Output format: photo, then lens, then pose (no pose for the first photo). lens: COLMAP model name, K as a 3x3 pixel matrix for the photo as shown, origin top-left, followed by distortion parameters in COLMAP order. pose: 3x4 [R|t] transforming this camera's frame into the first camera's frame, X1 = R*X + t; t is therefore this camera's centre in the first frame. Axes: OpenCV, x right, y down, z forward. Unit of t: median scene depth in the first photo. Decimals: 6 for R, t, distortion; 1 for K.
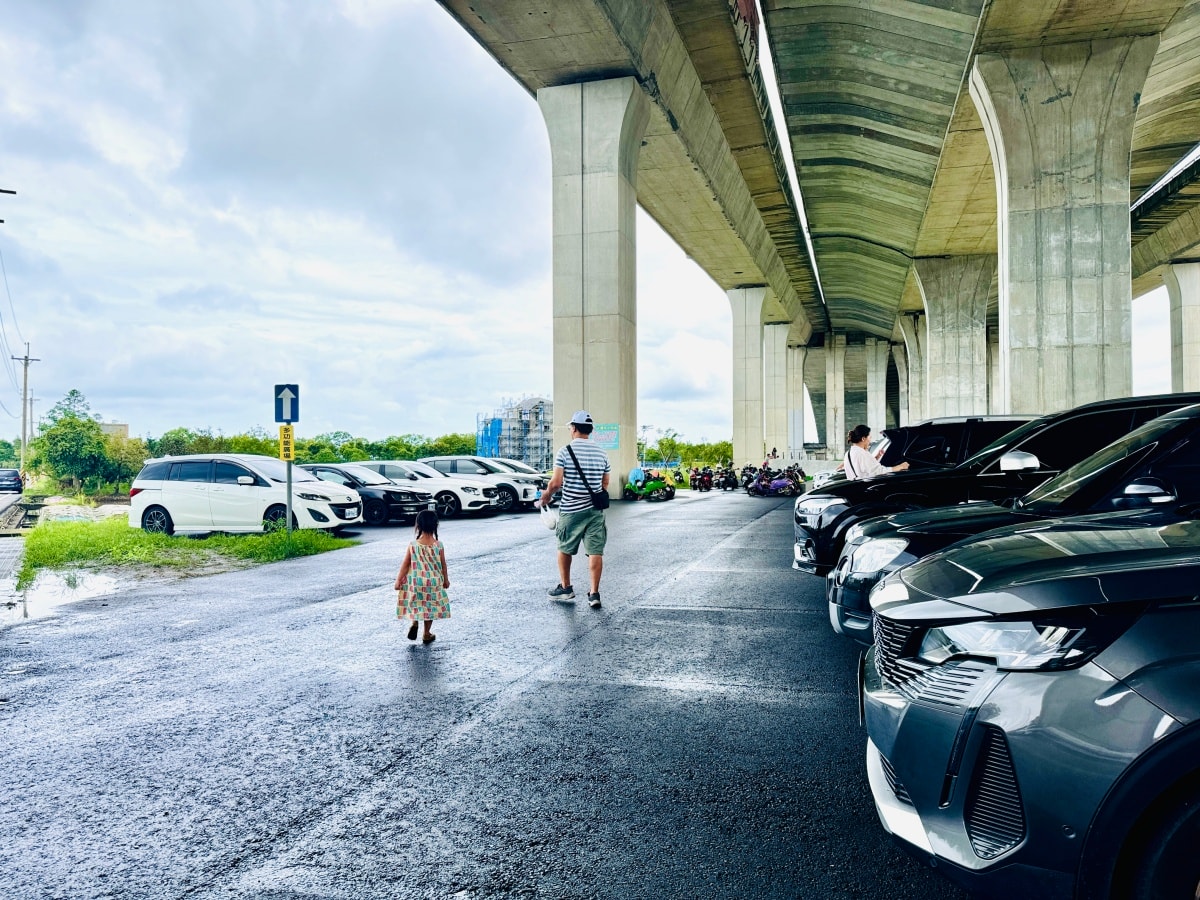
lens RADIAL K [[869.0, 0, 600.0], [0, 869.0, 450.0], [0, 0, 1]] dist [0.013977, -0.010142]
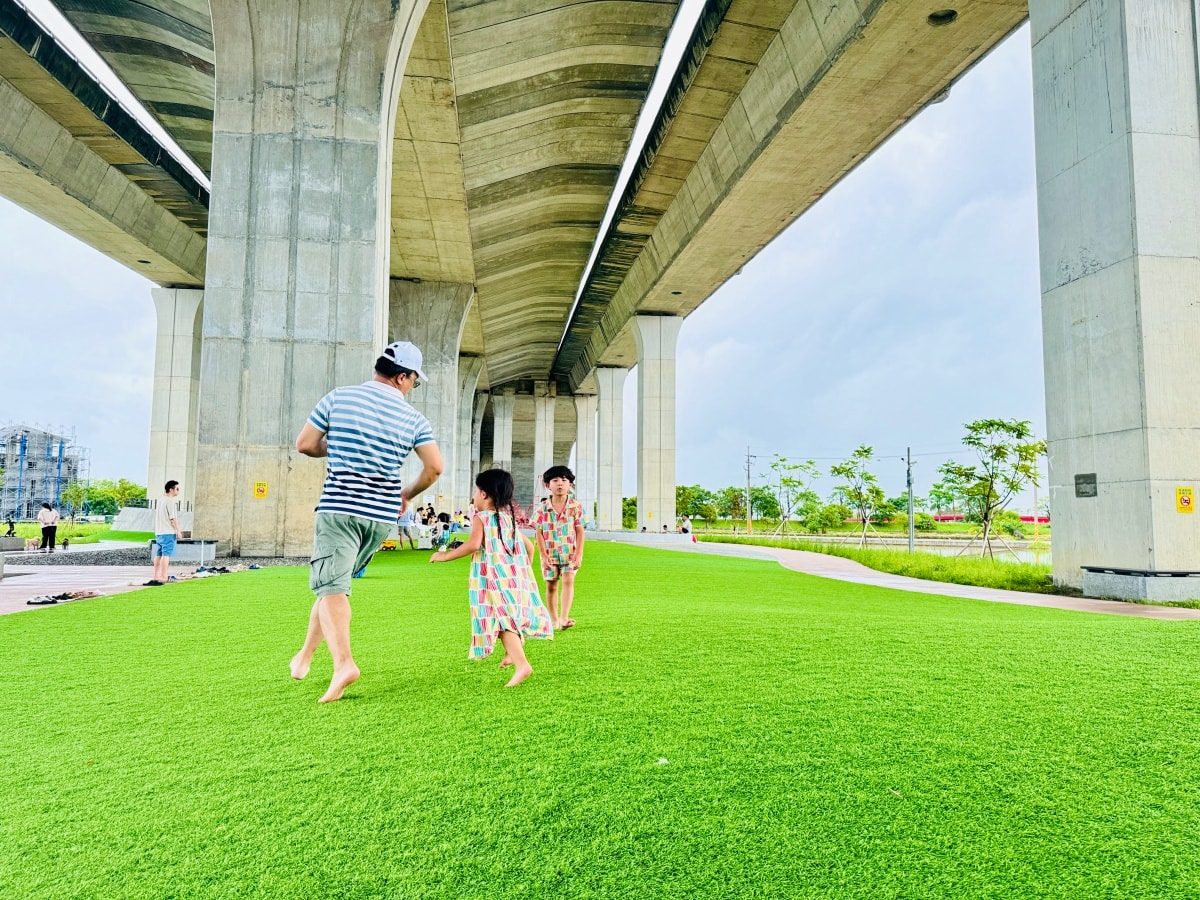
lens RADIAL K [[869.0, 0, 600.0], [0, 869.0, 450.0], [0, 0, 1]] dist [0.013977, -0.010142]
pose [[0.912686, 0.049126, 0.405699, 0.486464], [-0.024576, 0.997550, -0.065504, 0.001962], [-0.407923, 0.049814, 0.911657, 0.299310]]
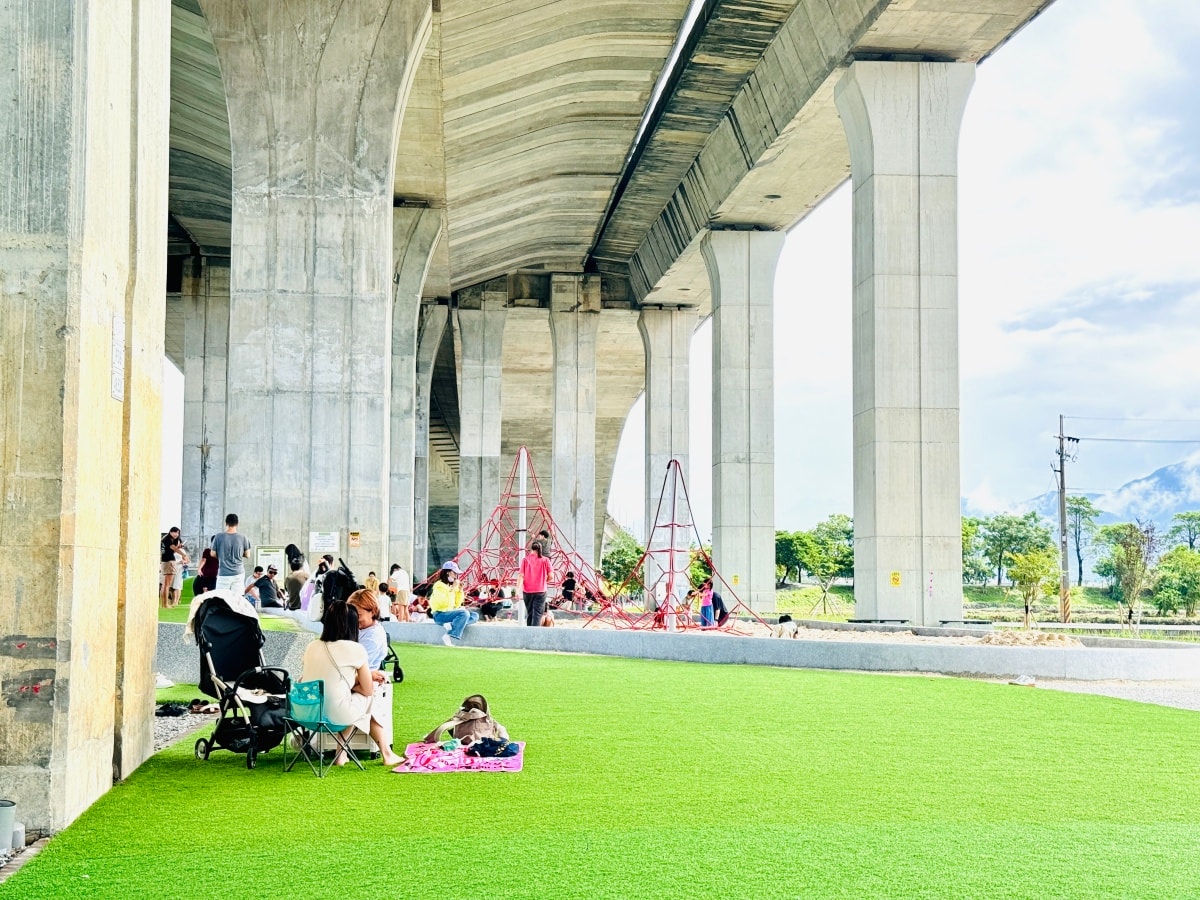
lens RADIAL K [[1775.2, 0, 600.0], [0, 1775.2, 450.0], [0, 0, 1]] dist [0.085727, -0.048939]
pose [[0.925936, 0.040688, 0.375483, 0.570822], [-0.018948, 0.997933, -0.061411, 0.004581], [-0.377205, 0.049748, 0.924793, 0.710939]]
